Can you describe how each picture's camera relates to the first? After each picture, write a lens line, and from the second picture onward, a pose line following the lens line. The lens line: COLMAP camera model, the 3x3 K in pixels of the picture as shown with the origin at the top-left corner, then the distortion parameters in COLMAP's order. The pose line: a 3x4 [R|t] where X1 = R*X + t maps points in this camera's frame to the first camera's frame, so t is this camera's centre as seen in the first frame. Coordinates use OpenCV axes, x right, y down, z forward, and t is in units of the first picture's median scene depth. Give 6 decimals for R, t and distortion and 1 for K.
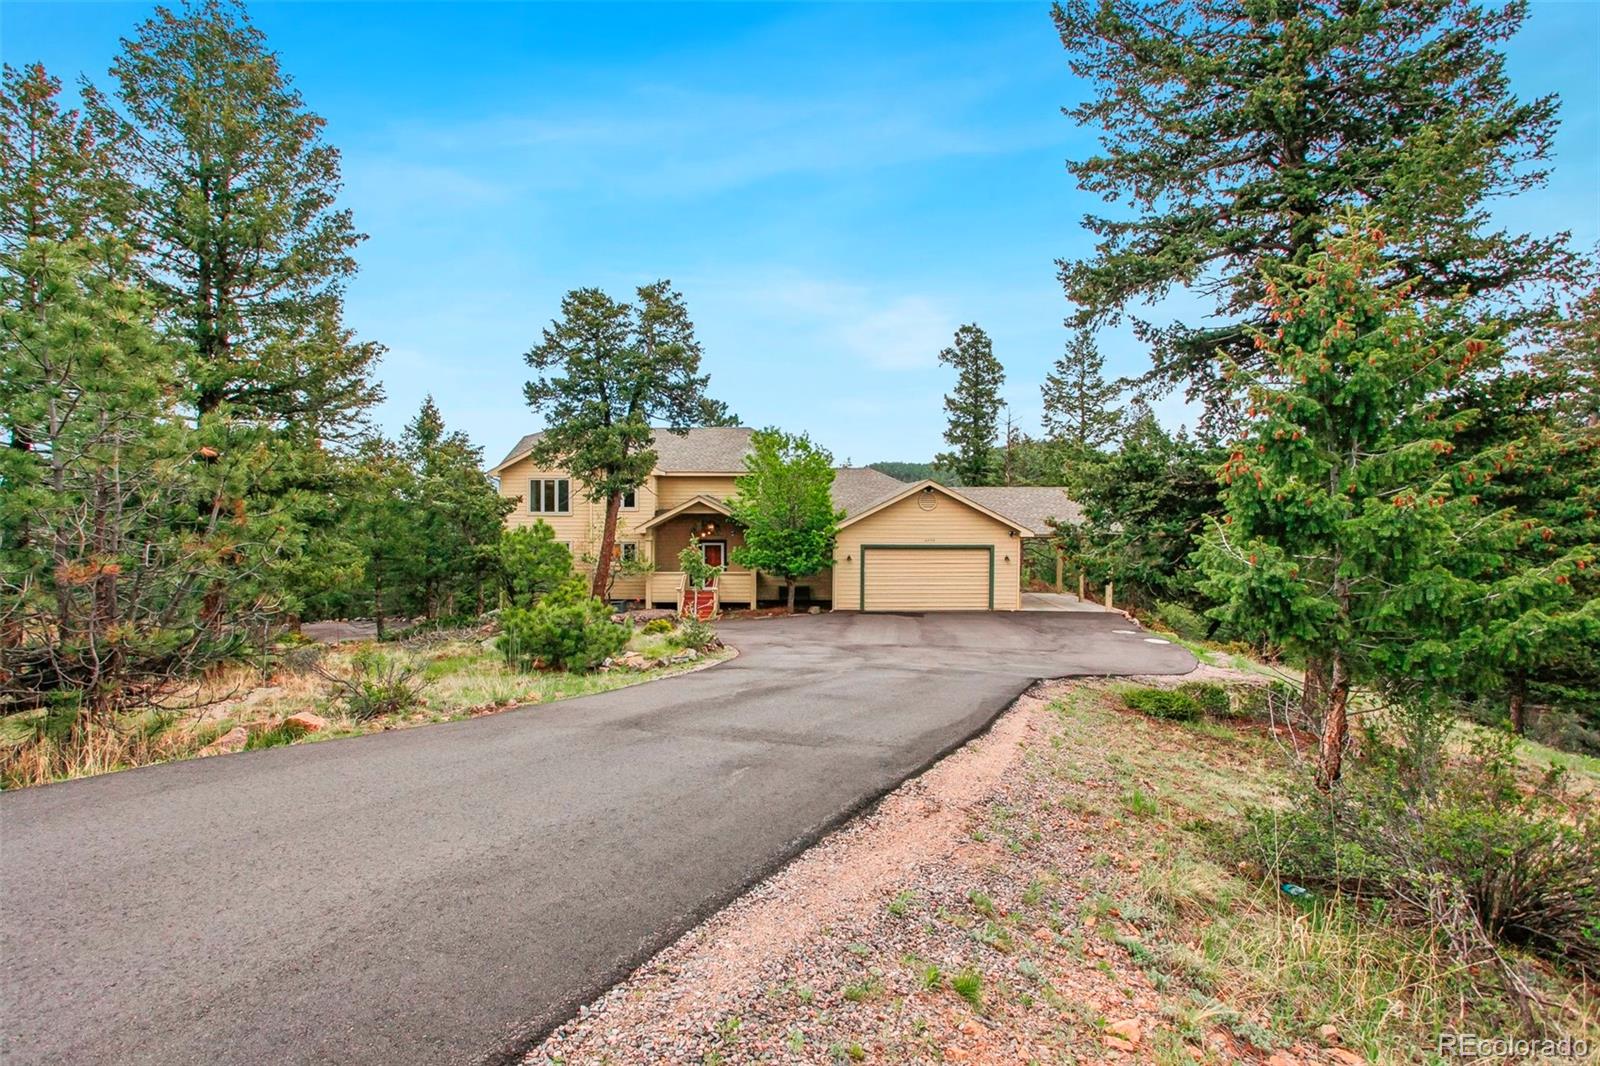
lens RADIAL K [[813.5, 0, 788.0], [0, 813.5, 540.3], [0, 0, 1]] dist [-0.055010, 0.000071]
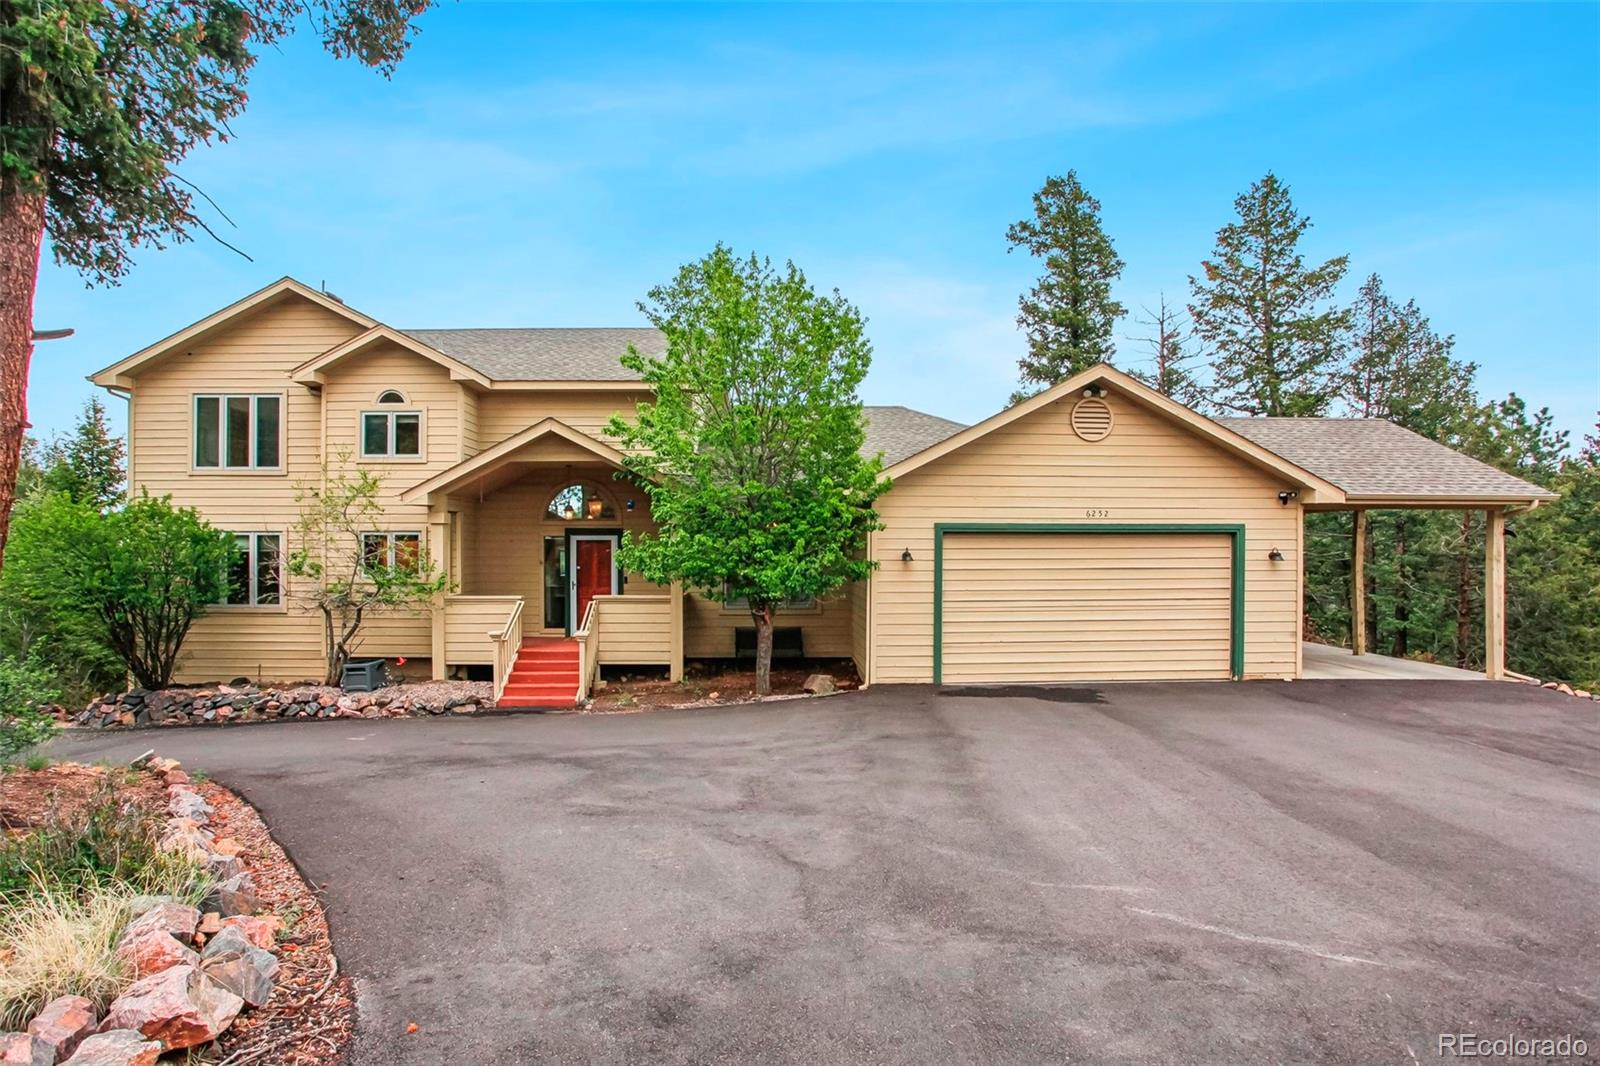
lens RADIAL K [[813.5, 0, 788.0], [0, 813.5, 540.3], [0, 0, 1]] dist [-0.055010, 0.000071]
pose [[0.998523, -0.000290, 0.054325, -0.006363], [0.003272, 0.998491, -0.054816, 0.034669], [-0.054228, 0.054913, 0.997018, 0.572193]]
